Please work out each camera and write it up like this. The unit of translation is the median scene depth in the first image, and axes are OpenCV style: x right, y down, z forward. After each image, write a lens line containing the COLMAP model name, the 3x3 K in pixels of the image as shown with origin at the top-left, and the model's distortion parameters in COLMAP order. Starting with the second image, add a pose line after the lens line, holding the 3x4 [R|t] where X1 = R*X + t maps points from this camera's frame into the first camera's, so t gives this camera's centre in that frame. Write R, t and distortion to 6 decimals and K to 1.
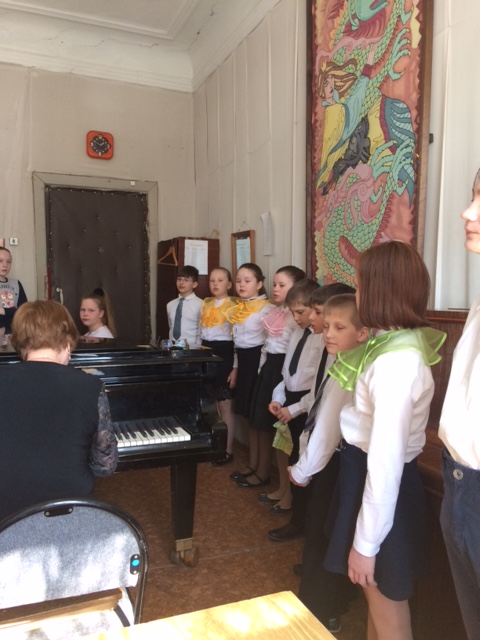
lens RADIAL K [[541.7, 0, 243.1], [0, 541.7, 322.8], [0, 0, 1]] dist [0.056931, -0.076397]
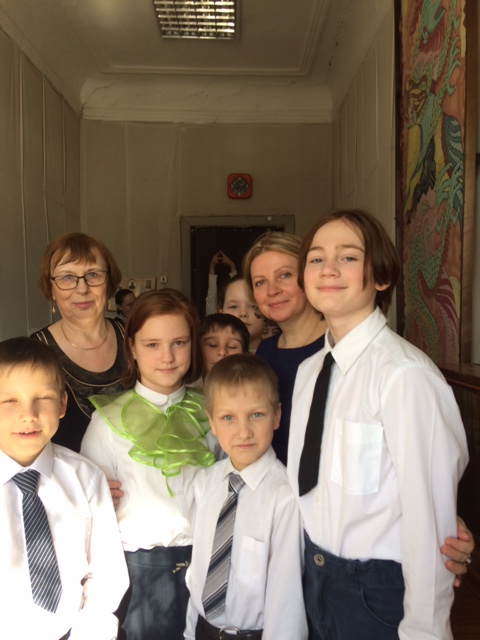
lens RADIAL K [[541.7, 0, 241.3], [0, 541.7, 321.3], [0, 0, 1]] dist [0.056931, -0.076397]
pose [[0.928825, -0.007515, -0.370442, 0.238358], [-0.008633, 0.999084, -0.041912, -0.034612], [0.370418, 0.042126, 0.927910, 0.063779]]
